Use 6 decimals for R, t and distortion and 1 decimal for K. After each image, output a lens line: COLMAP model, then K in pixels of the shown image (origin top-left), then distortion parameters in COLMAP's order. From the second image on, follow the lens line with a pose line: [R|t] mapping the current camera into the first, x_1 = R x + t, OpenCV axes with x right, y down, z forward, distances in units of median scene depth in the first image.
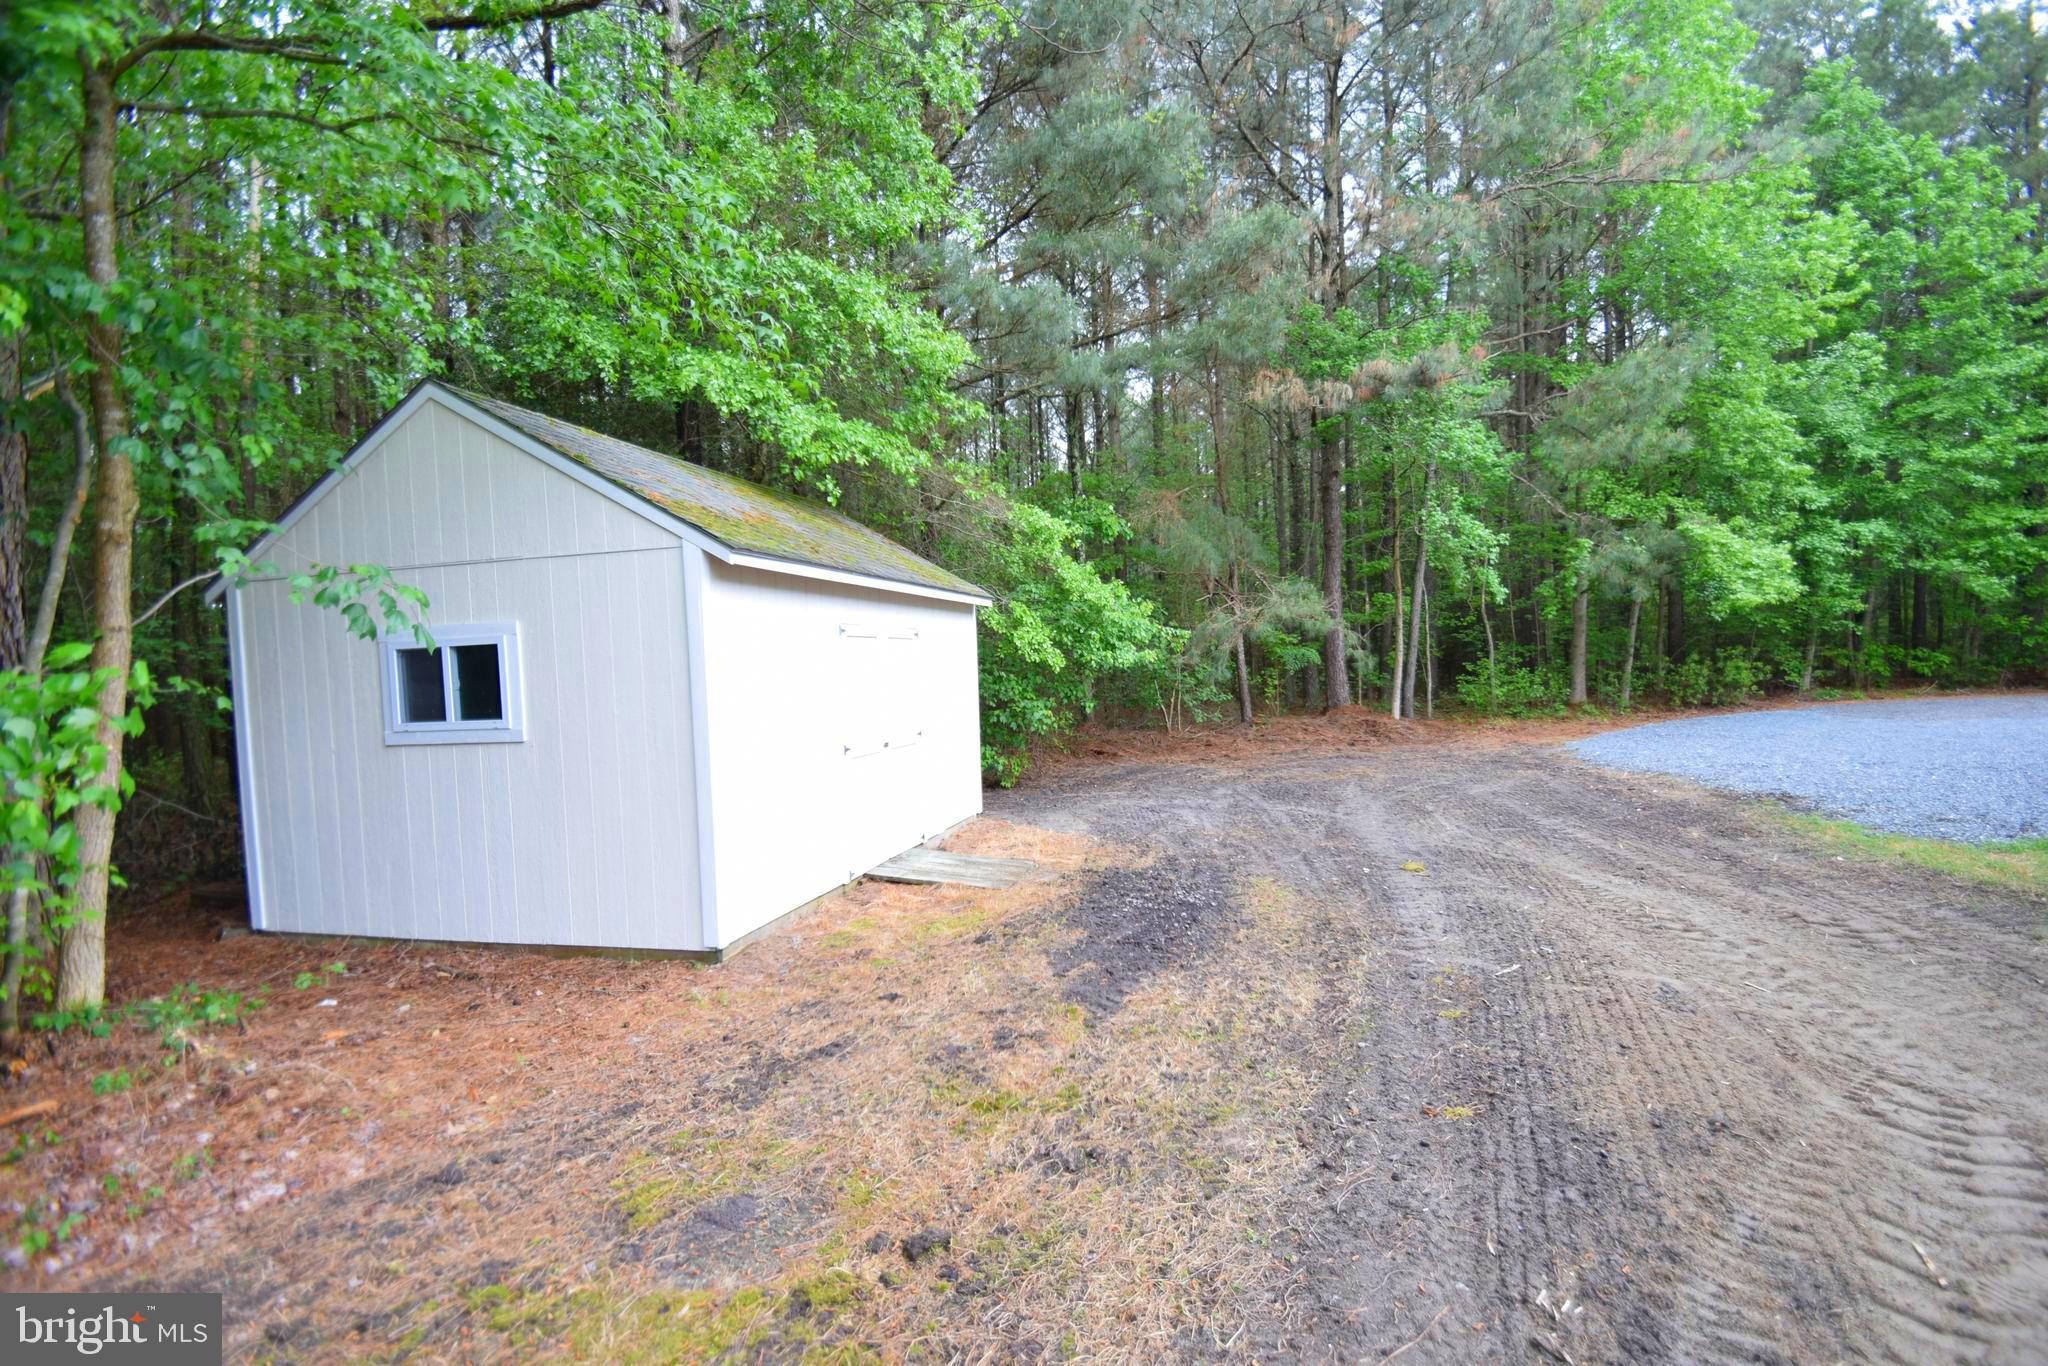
lens RADIAL K [[909.0, 0, 1038.8], [0, 909.0, 697.4], [0, 0, 1]] dist [0.017525, -0.022614]
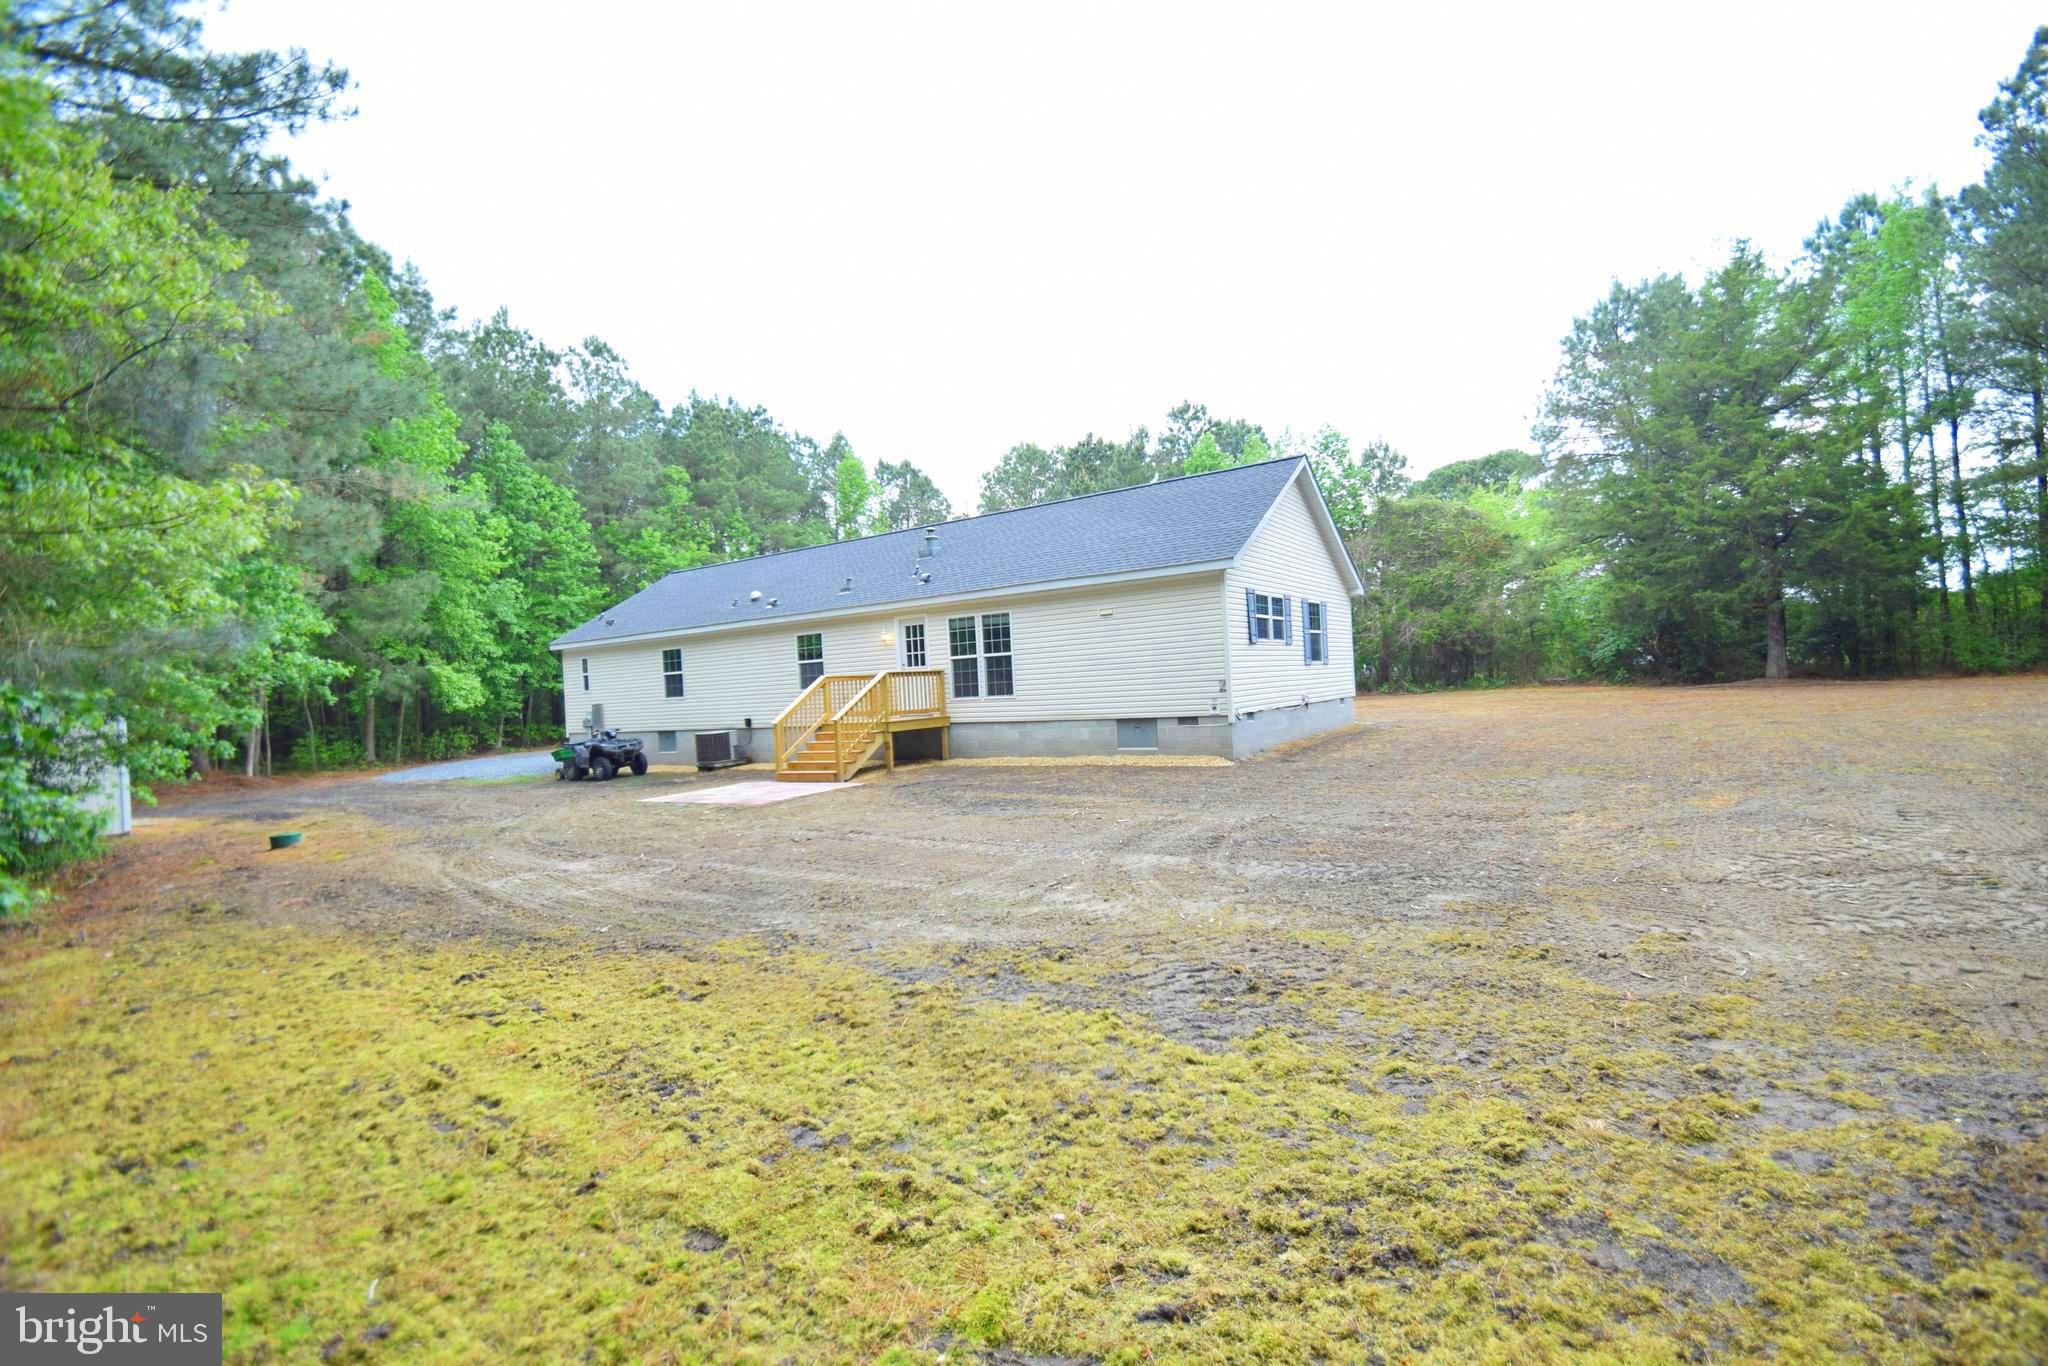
lens RADIAL K [[895.3, 0, 1054.0], [0, 895.3, 689.7], [0, 0, 1]] dist [0.023446, -0.021327]
pose [[0.343137, 0.022253, 0.939022, -0.631583], [0.065686, 0.996703, -0.047623, 0.042493], [-0.936986, 0.078021, 0.340544, -0.889722]]
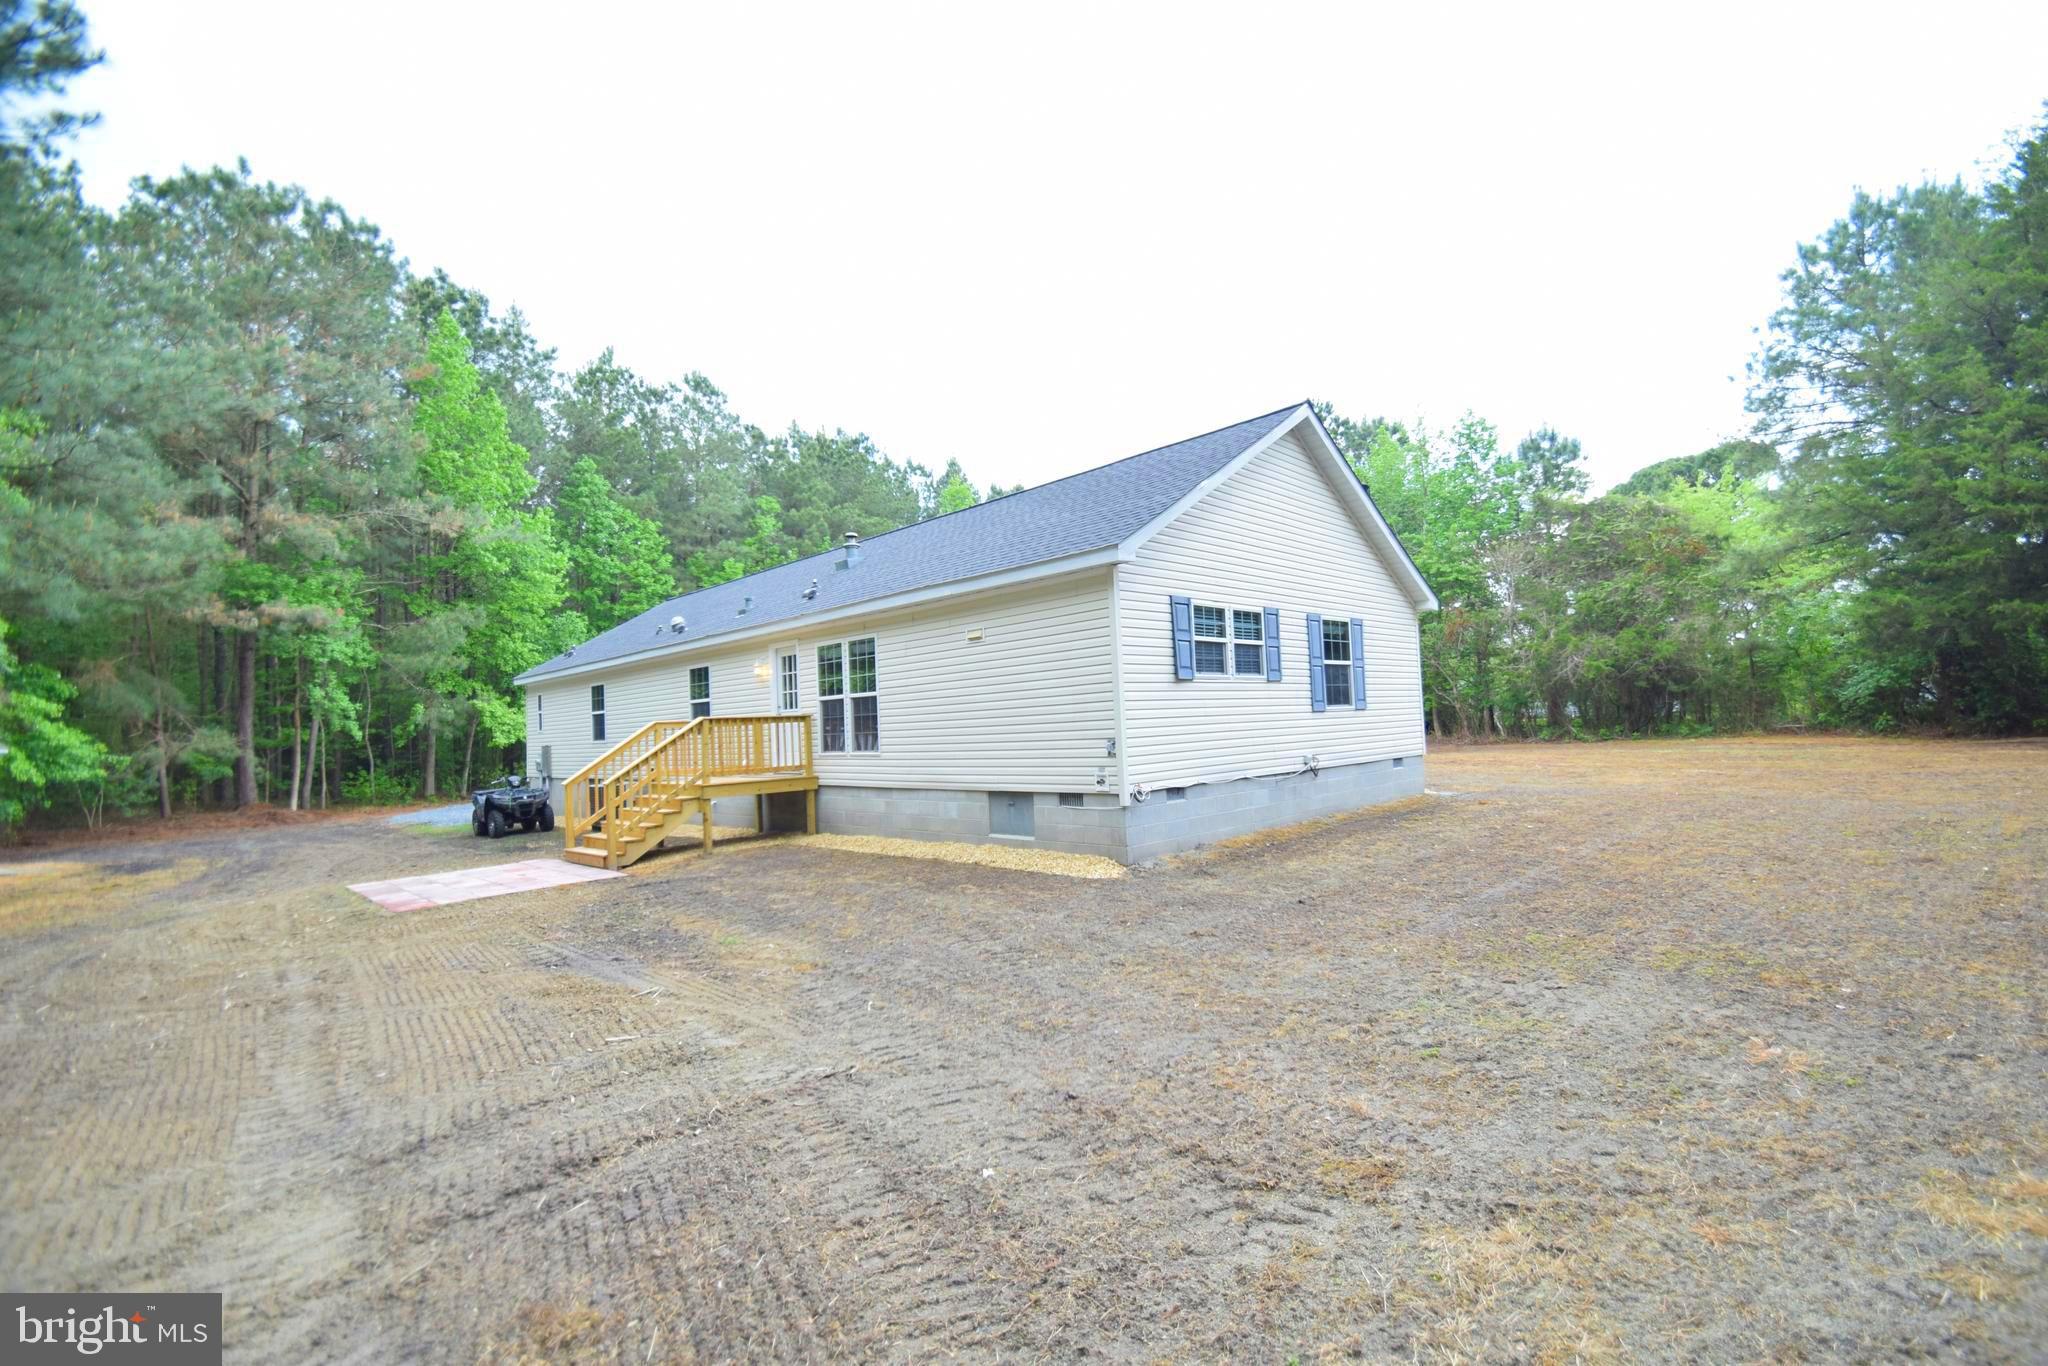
lens RADIAL K [[899.7, 0, 1052.0], [0, 899.7, 687.3], [0, 0, 1]] dist [0.015671, -0.017875]
pose [[0.523736, 0.060012, 0.849764, -0.272389], [0.044585, 0.994217, -0.097692, 0.024919], [-0.850713, 0.089052, 0.518032, -1.000896]]
